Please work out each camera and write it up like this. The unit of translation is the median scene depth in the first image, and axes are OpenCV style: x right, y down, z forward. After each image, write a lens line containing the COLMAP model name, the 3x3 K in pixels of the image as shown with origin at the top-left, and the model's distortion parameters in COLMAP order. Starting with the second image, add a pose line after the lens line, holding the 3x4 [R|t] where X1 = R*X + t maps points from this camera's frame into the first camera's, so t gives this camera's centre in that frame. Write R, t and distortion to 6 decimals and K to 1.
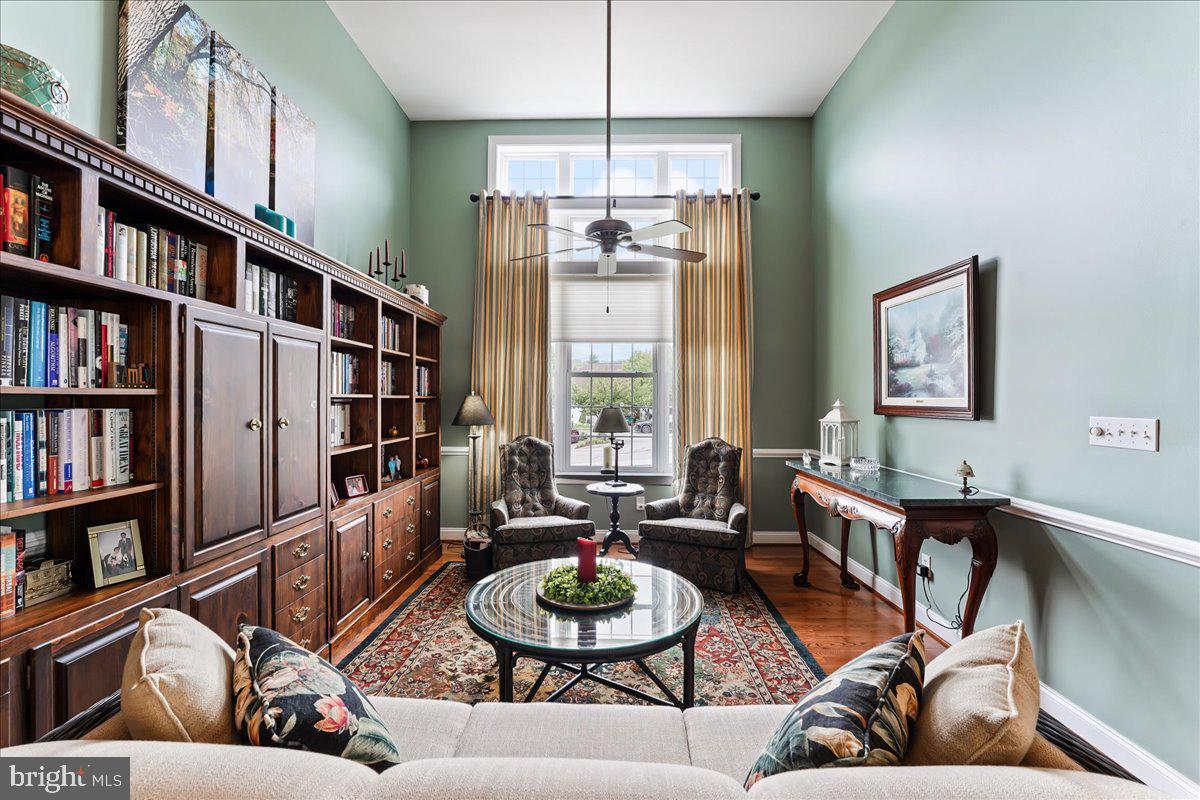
lens RADIAL K [[505.7, 0, 595.1], [0, 505.7, 405.5], [0, 0, 1]] dist [-0.022081, -0.000190]
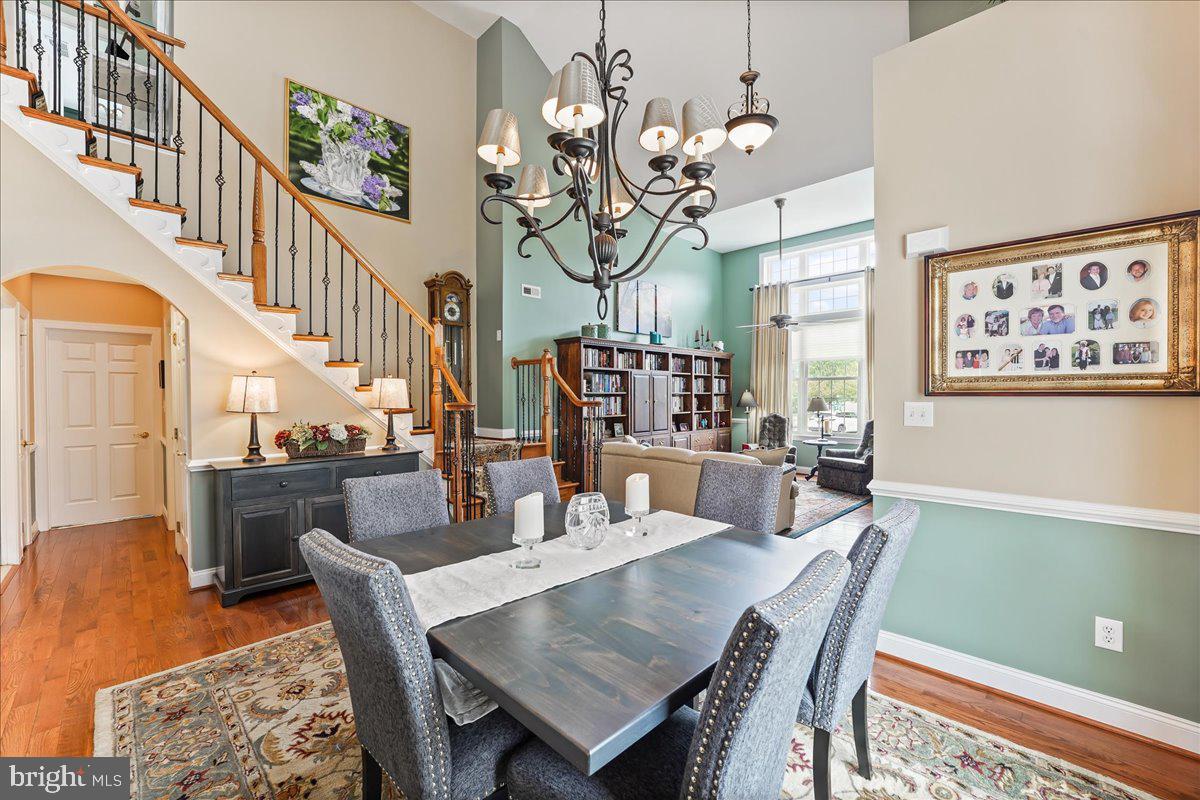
lens RADIAL K [[505.7, 0, 596.5], [0, 505.7, 400.6], [0, 0, 1]] dist [-0.022081, -0.000190]
pose [[0.716116, -0.003506, -0.697972, 1.087042], [0.002203, 0.999994, -0.002763, 0.028197], [0.697977, 0.000441, 0.716120, -1.265809]]
